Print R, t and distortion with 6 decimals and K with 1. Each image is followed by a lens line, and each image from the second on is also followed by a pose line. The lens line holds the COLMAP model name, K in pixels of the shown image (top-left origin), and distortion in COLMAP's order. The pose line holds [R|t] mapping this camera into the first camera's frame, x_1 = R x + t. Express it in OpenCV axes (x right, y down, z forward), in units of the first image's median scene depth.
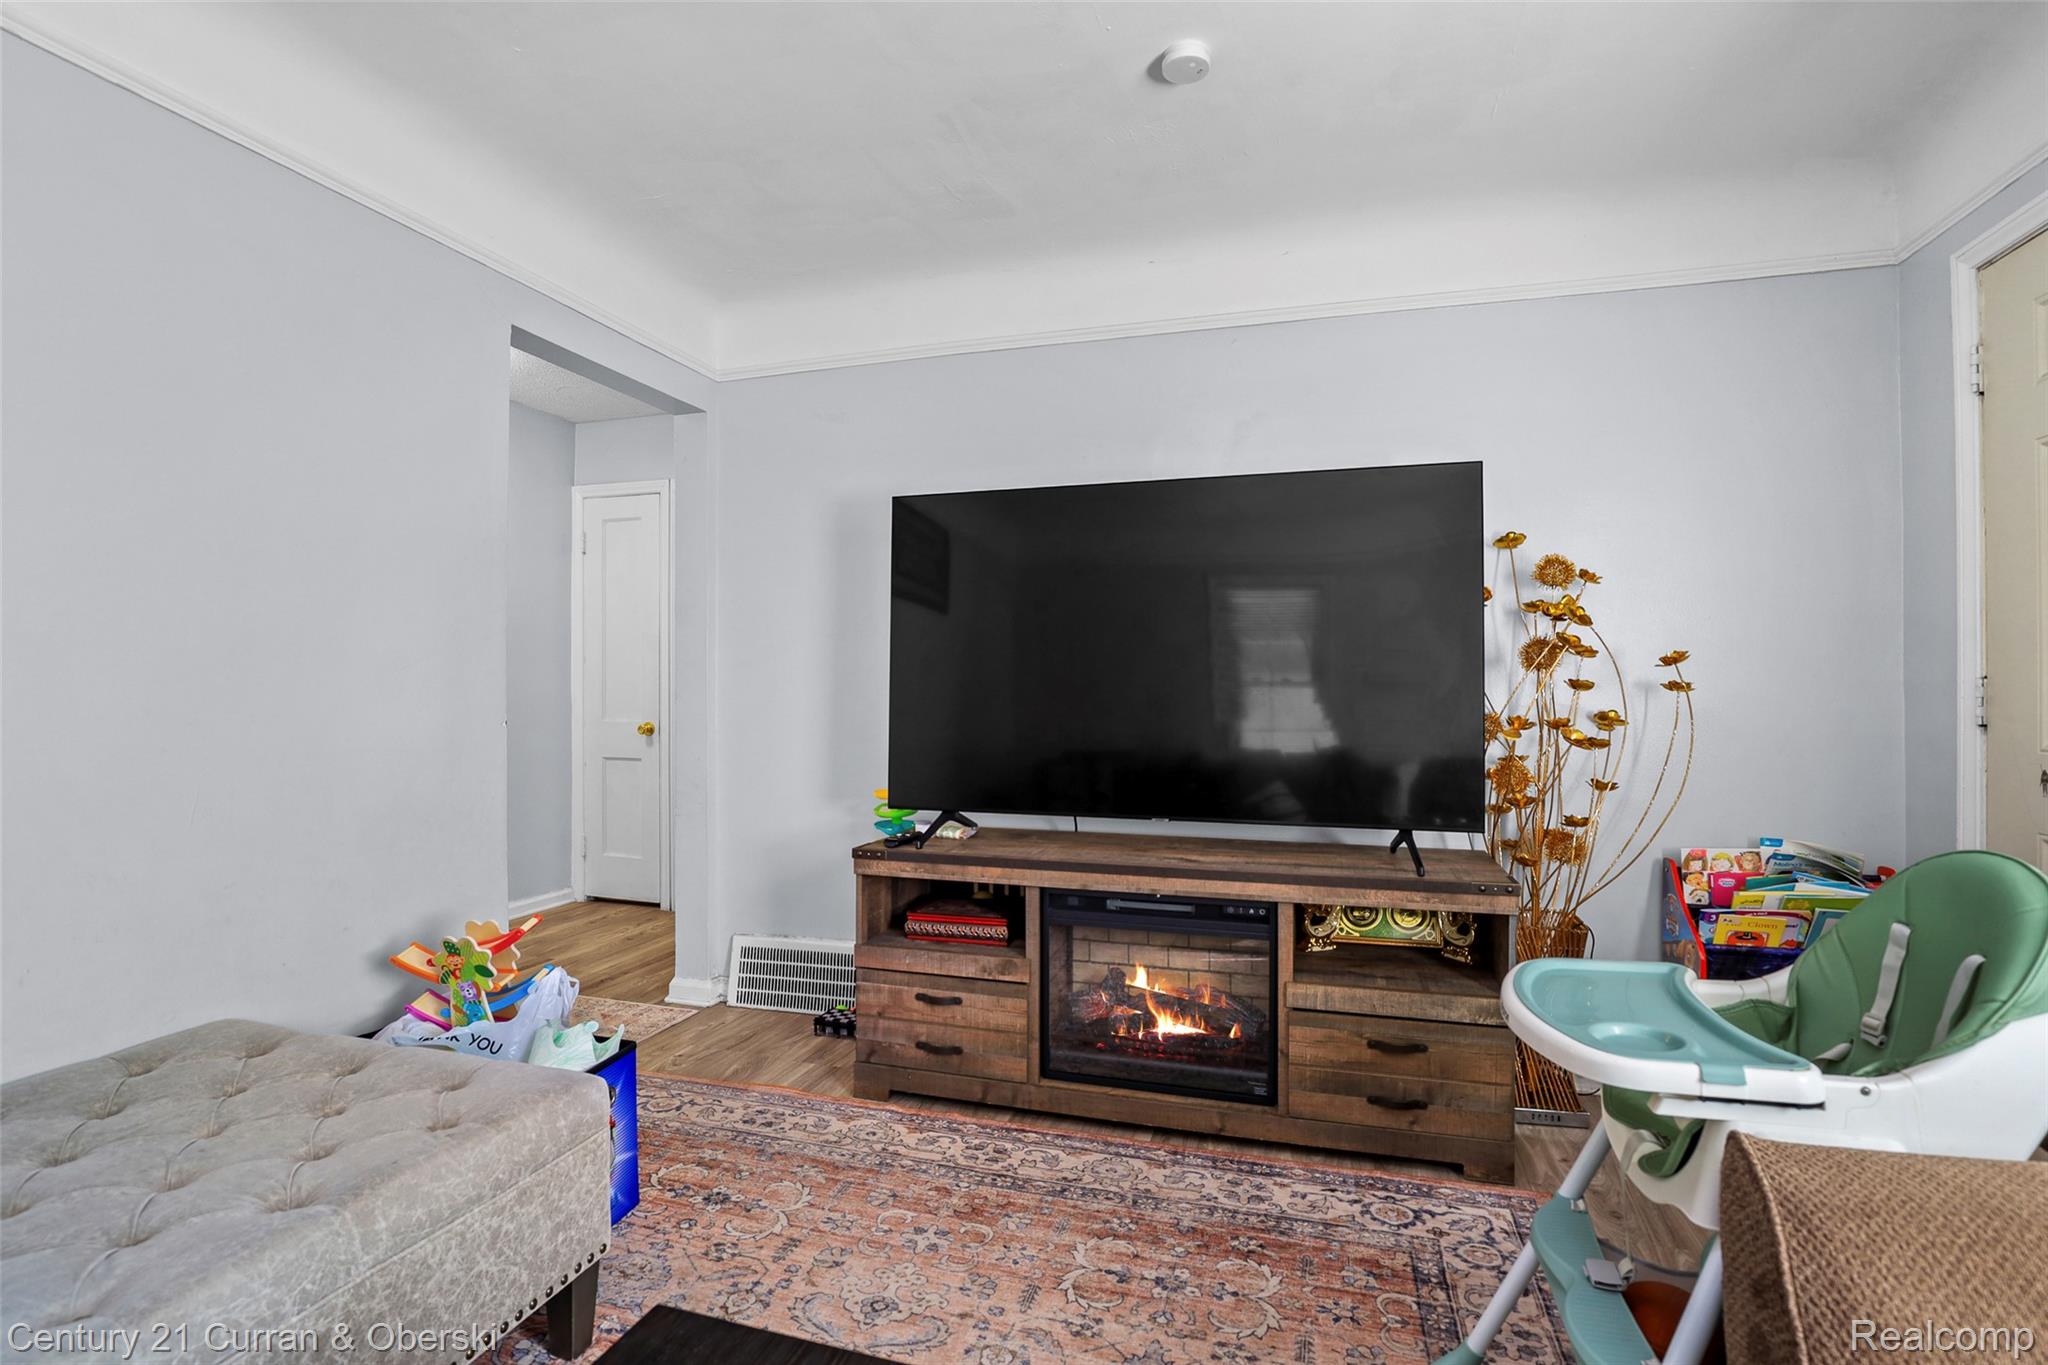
lens RADIAL K [[950.0, 0, 1023.5], [0, 950.0, 684.3], [0, 0, 1]] dist [-0.026738, 0.000896]
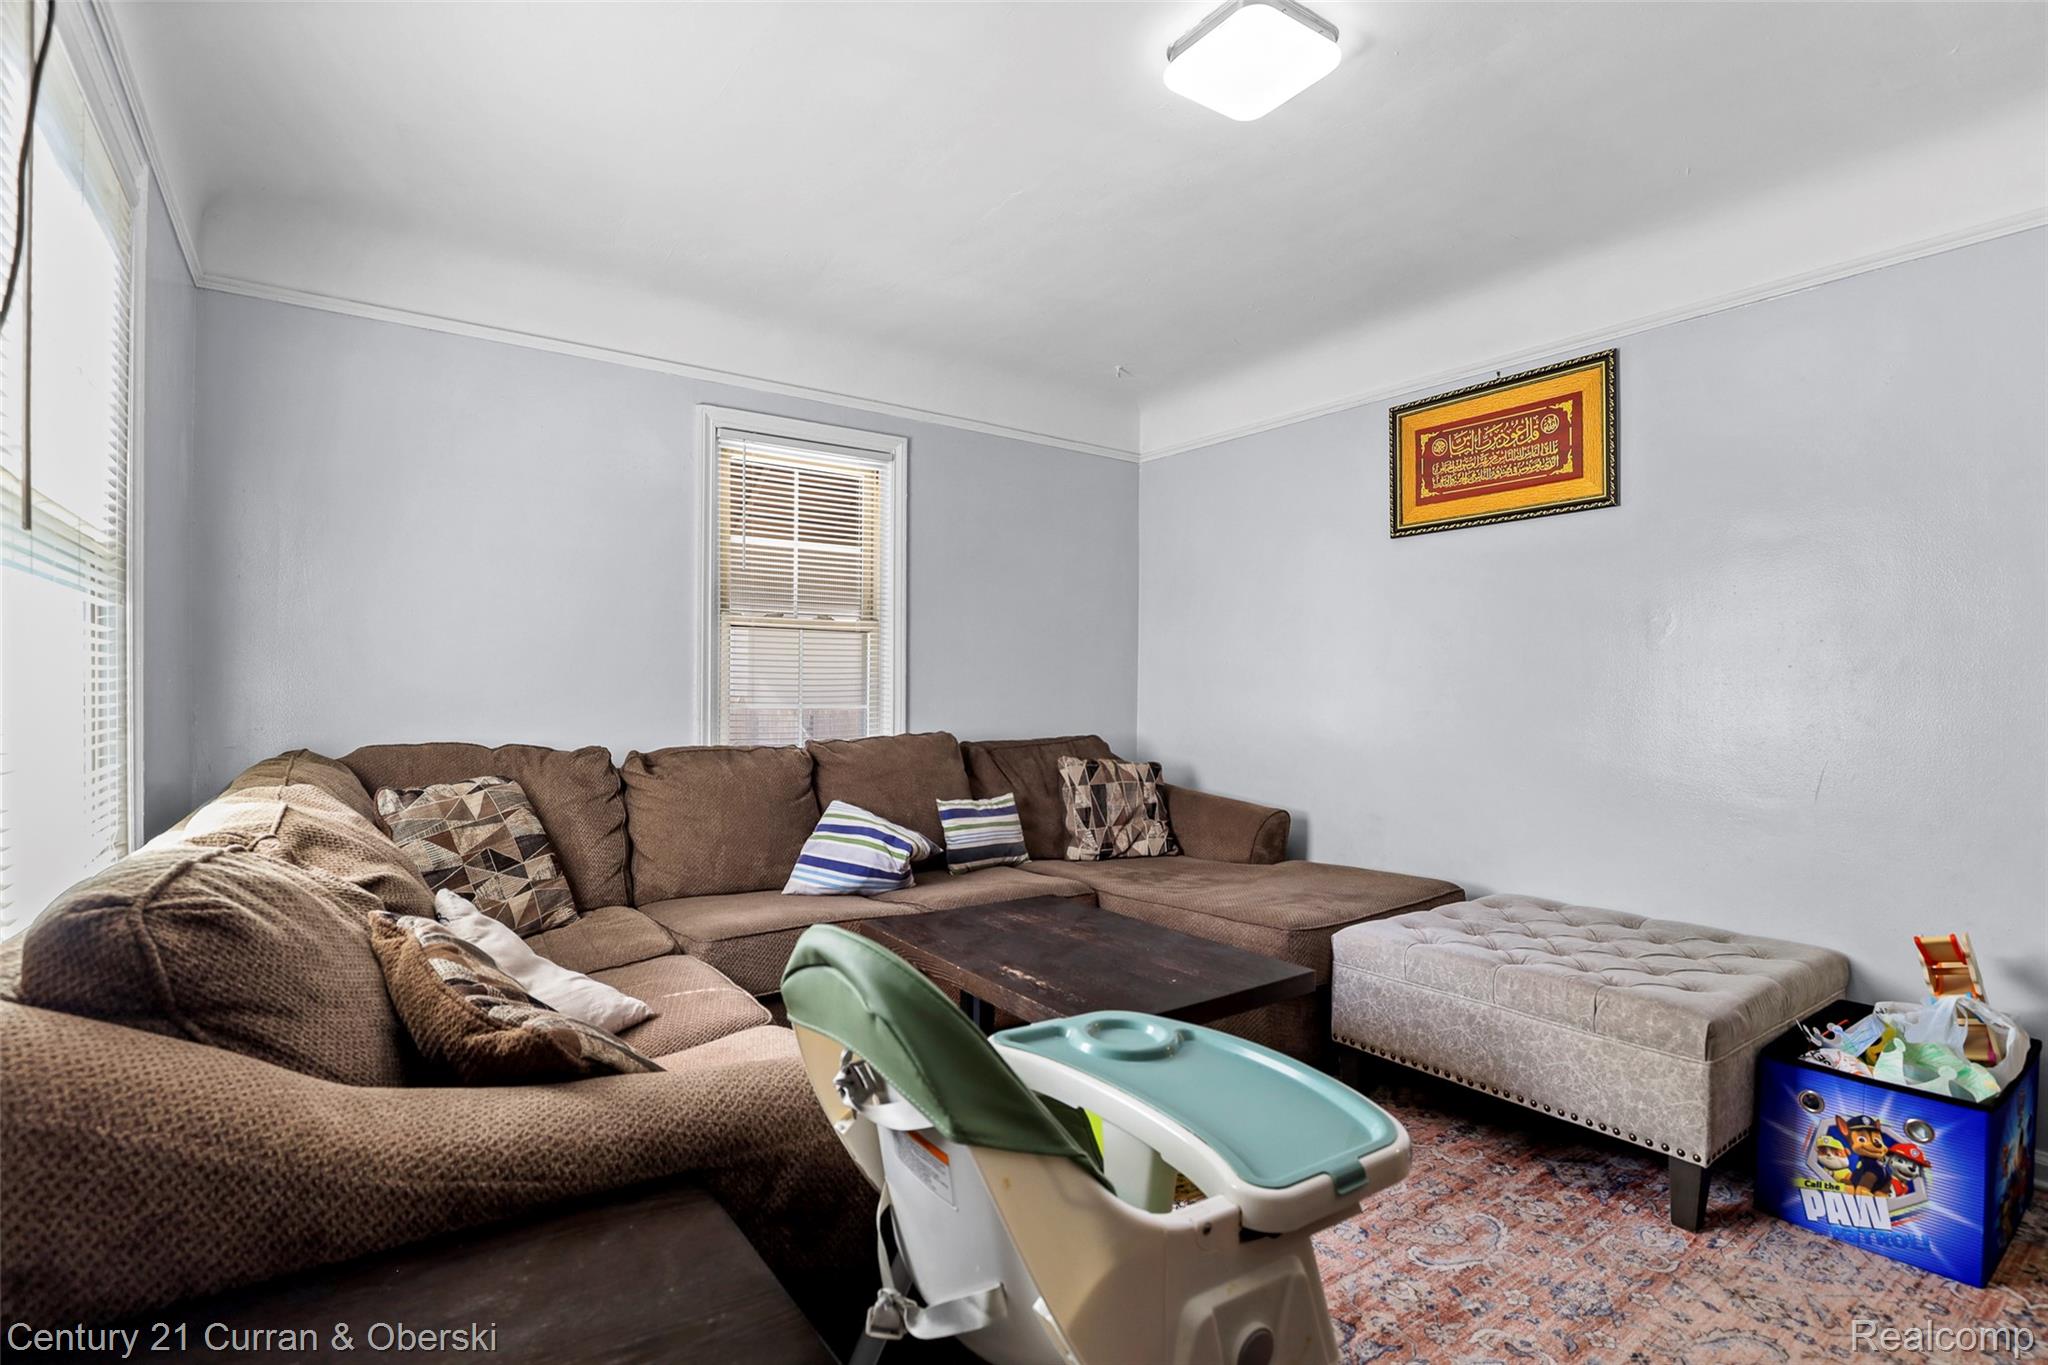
lens RADIAL K [[950.0, 0, 1022.9], [0, 950.0, 692.0], [0, 0, 1]] dist [-0.026738, 0.000896]
pose [[-0.610168, -0.003676, -0.792264, 1.157846], [-0.003550, 0.999992, -0.001906, 0.002844], [0.792264, 0.001650, -0.610176, 1.156532]]
